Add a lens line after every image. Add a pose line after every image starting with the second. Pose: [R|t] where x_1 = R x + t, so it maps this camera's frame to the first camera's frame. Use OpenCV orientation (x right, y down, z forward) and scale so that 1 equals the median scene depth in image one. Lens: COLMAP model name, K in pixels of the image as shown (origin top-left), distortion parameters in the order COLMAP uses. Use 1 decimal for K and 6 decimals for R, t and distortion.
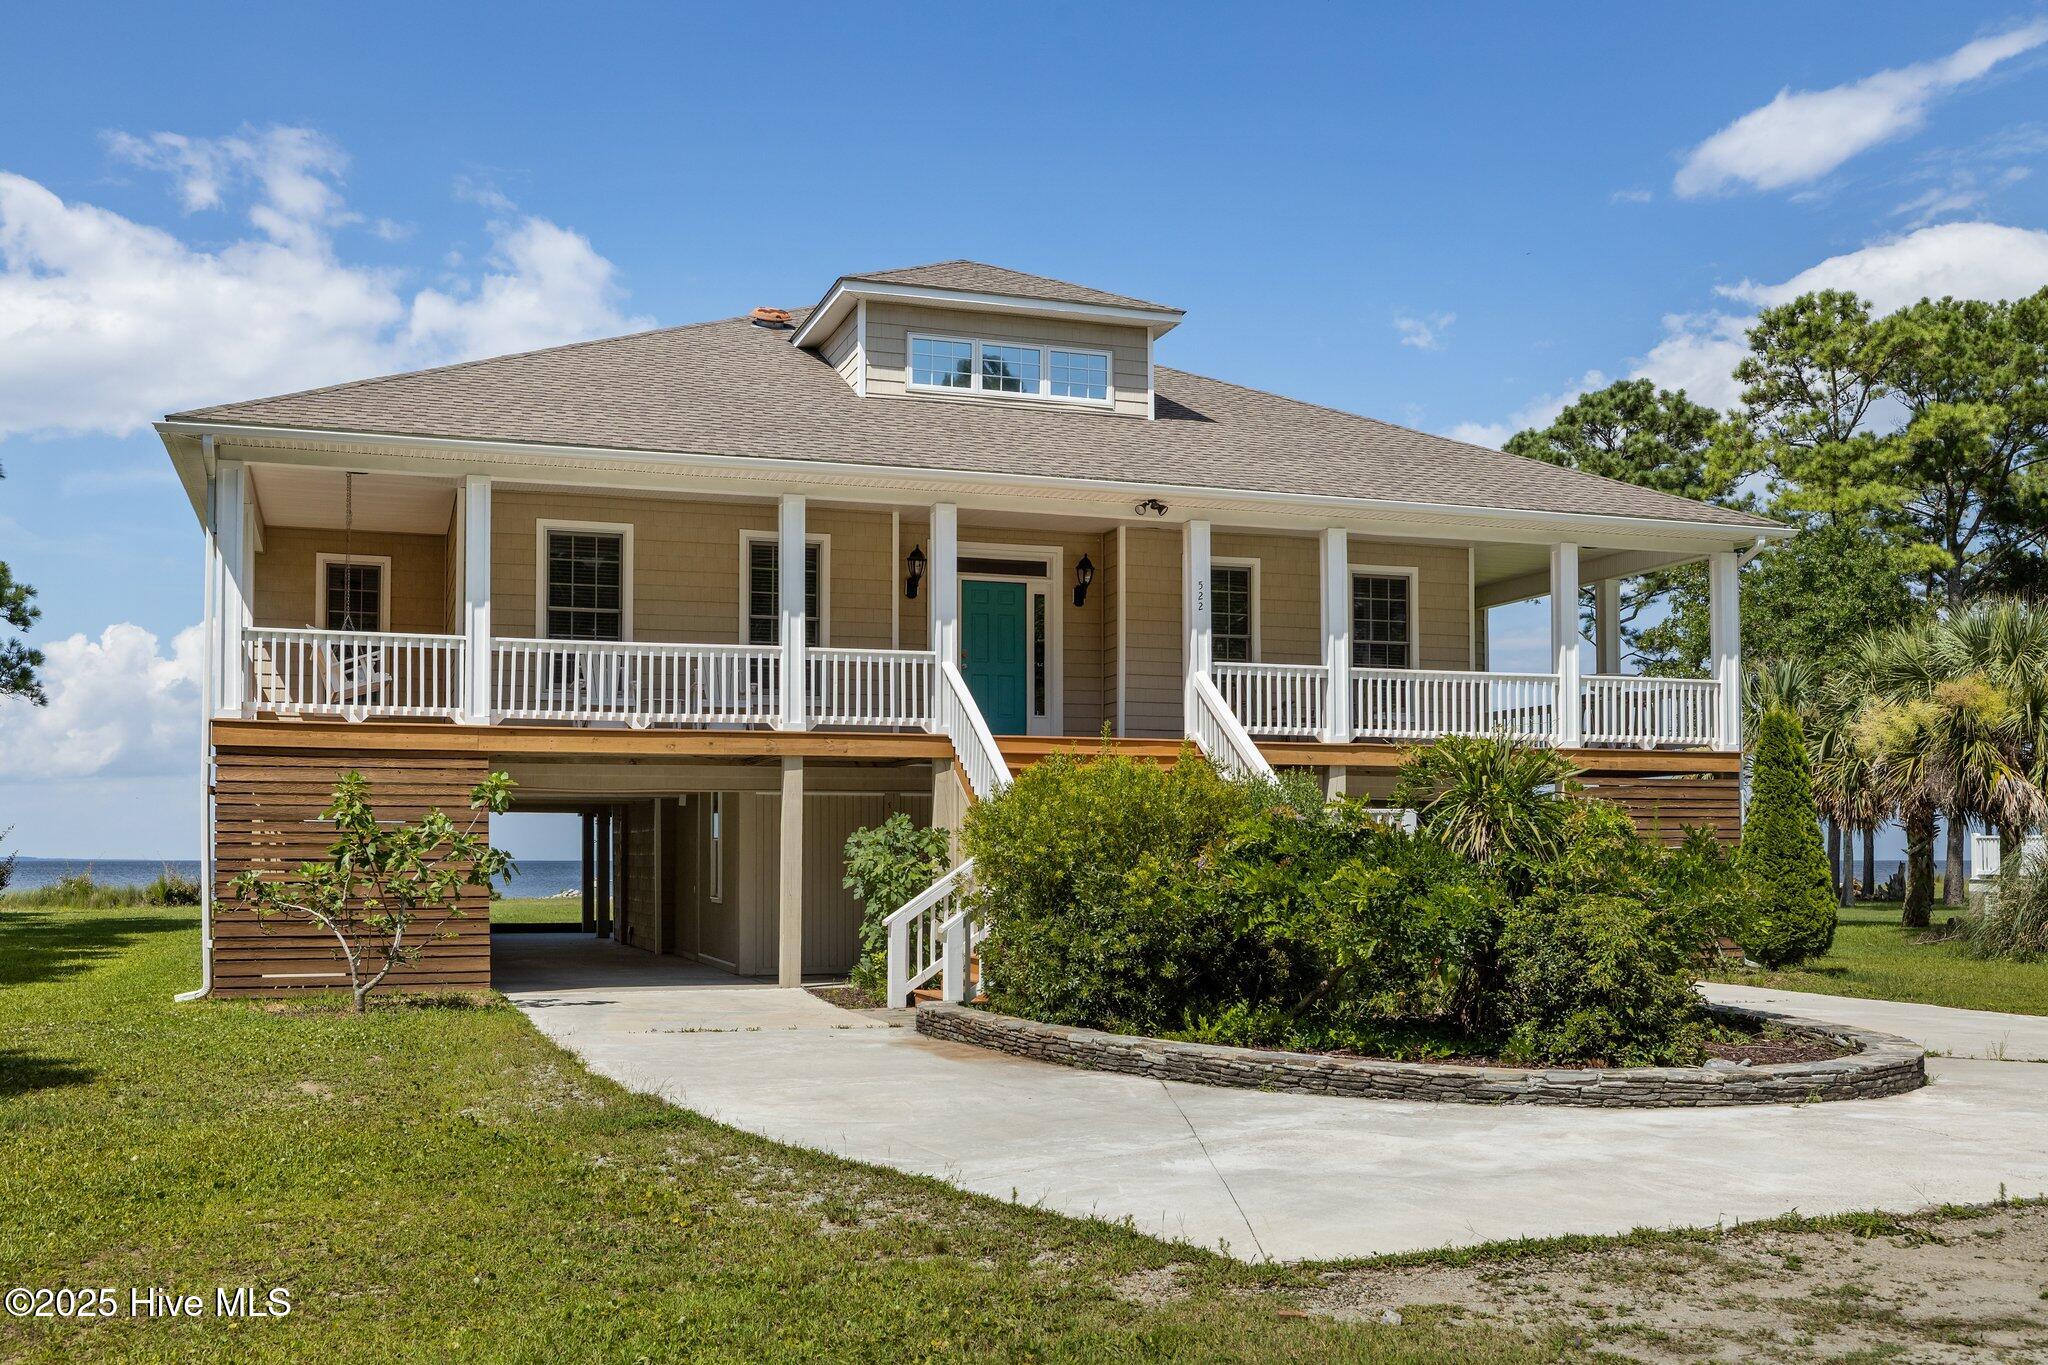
lens RADIAL K [[1955.4, 0, 1031.0], [0, 1955.4, 703.9], [0, 0, 1]] dist [-0.008490, 0.000000]
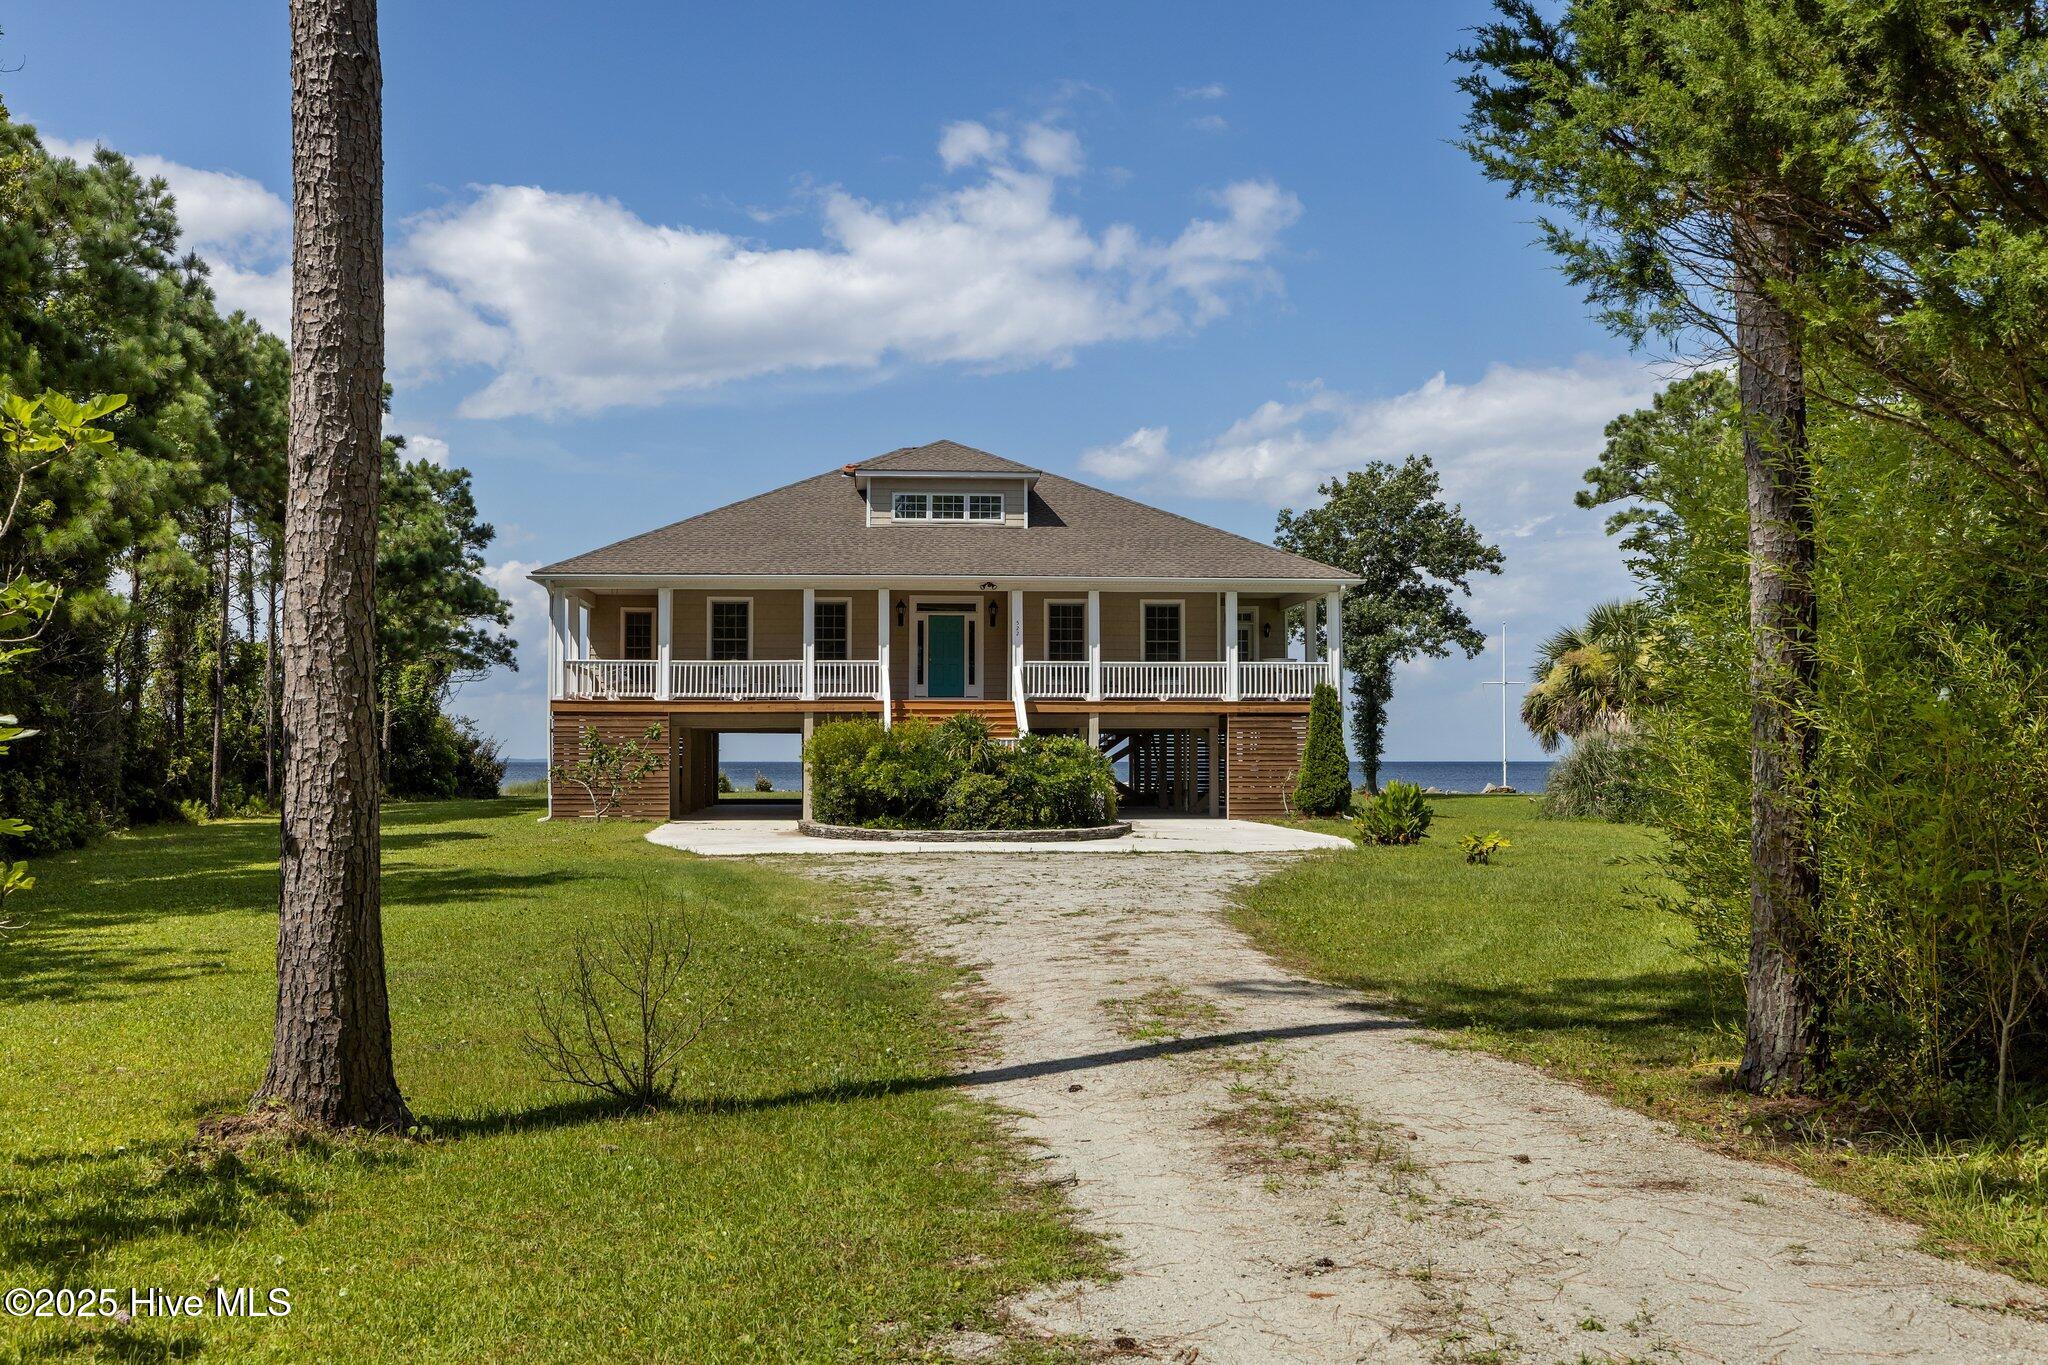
lens RADIAL K [[1955.4, 0, 1024.0], [0, 1955.4, 671.0], [0, 0, 1]] dist [-0.008490, 0.000000]
pose [[0.969111, -0.010427, -0.246403, 0.571915], [0.019083, 0.999281, 0.032764, -0.075518], [0.245884, -0.036454, 0.968613, -0.912512]]
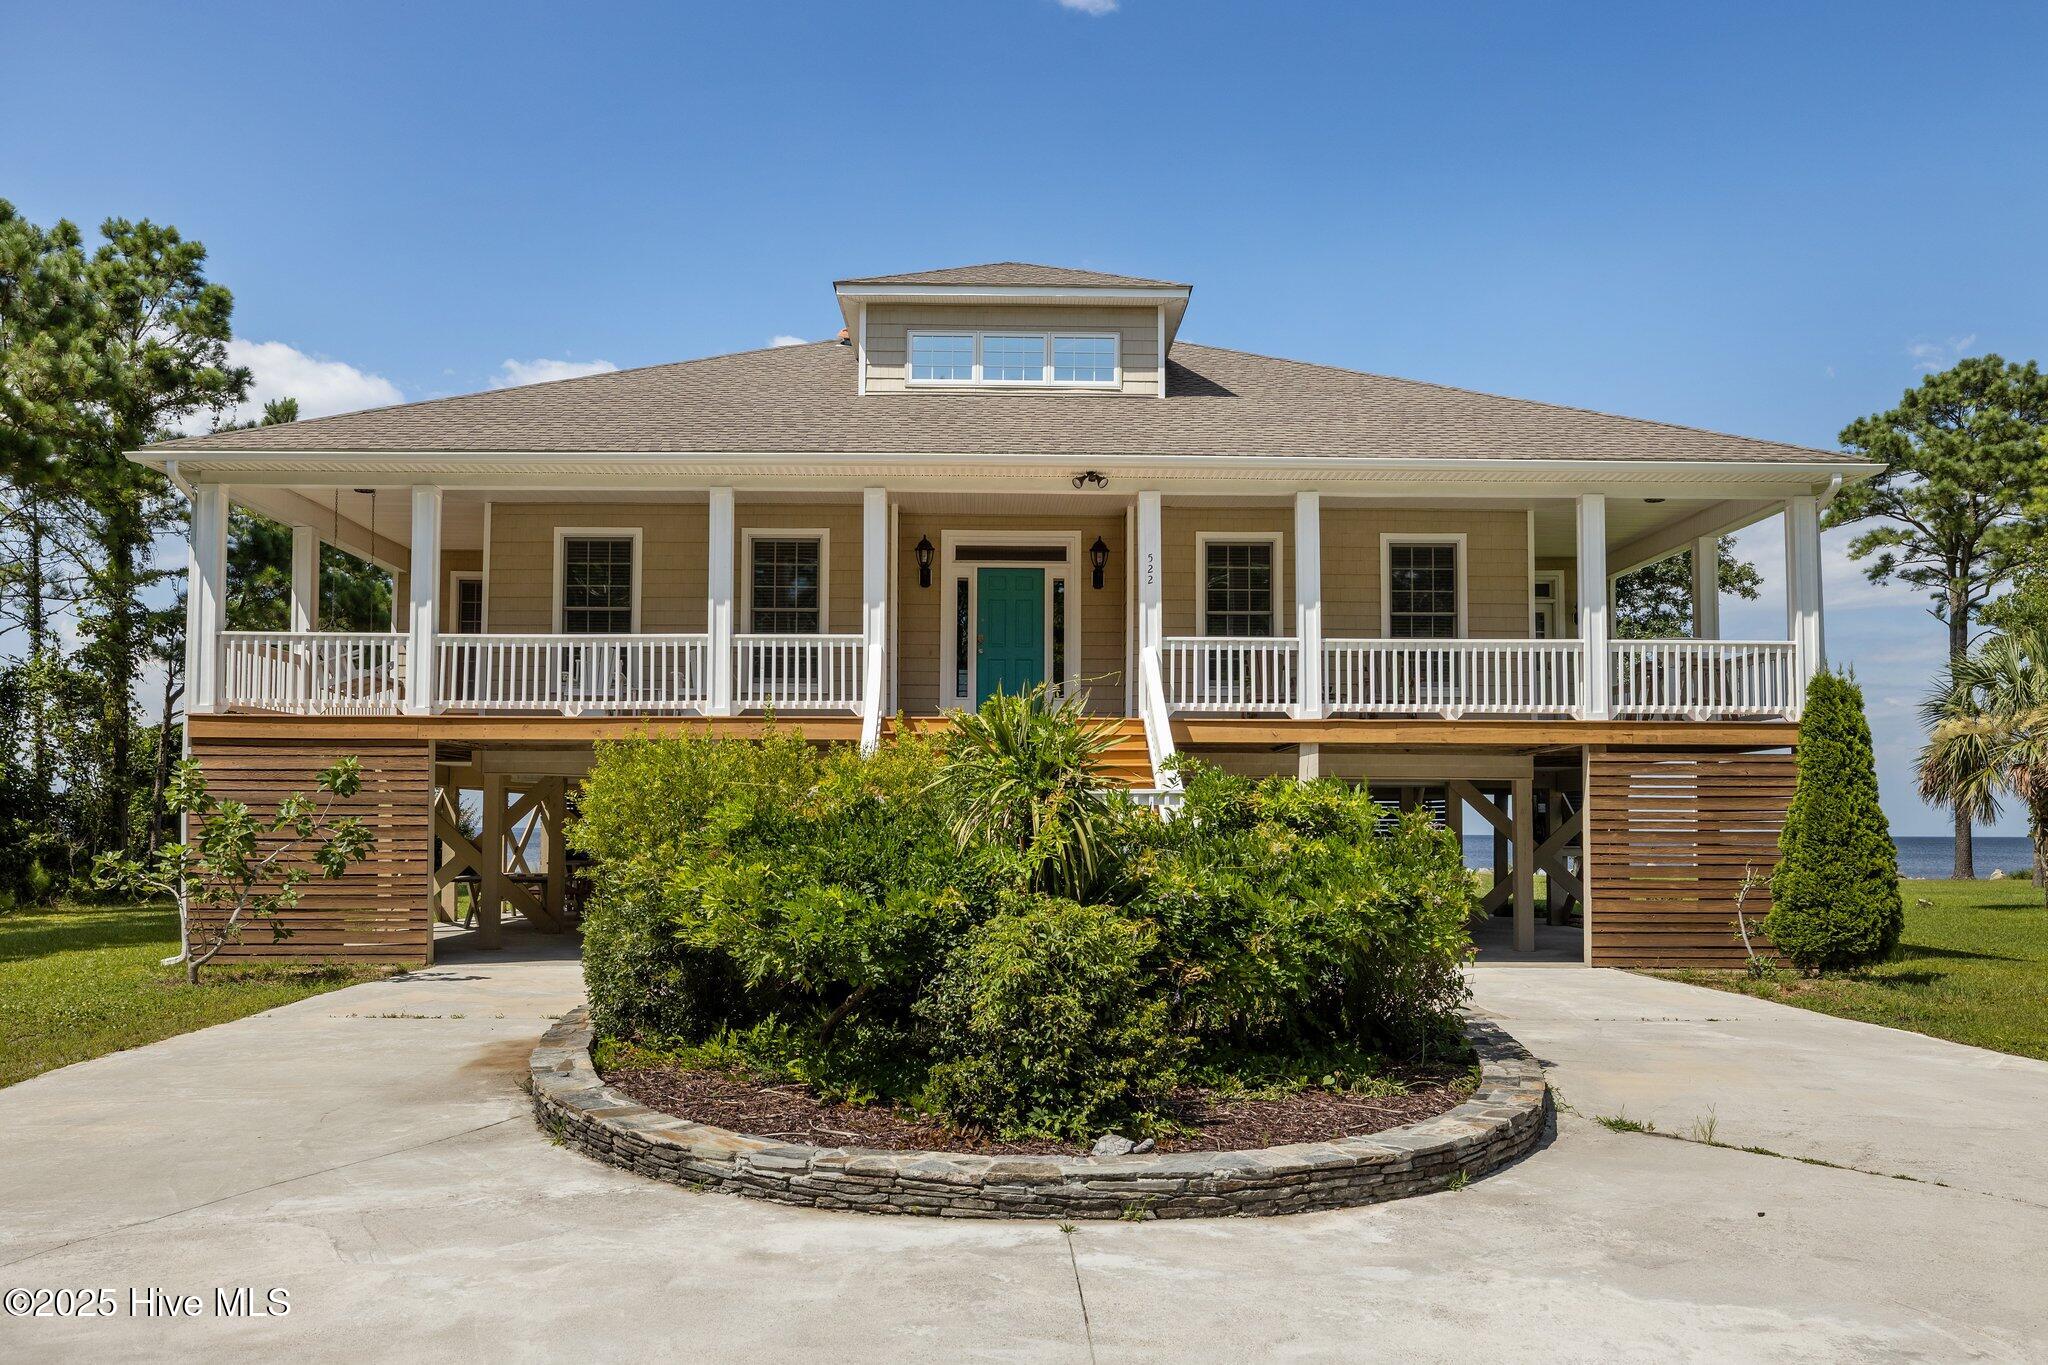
lens RADIAL K [[1602.7, 0, 1020.8], [0, 1602.7, 692.2], [0, 0, 1]] dist [0.001092, -0.007094]
pose [[0.952396, -0.022825, -0.304009, 0.259657], [0.020419, 0.999730, -0.011092, 0.012688], [0.304180, 0.004356, 0.952605, 0.221307]]
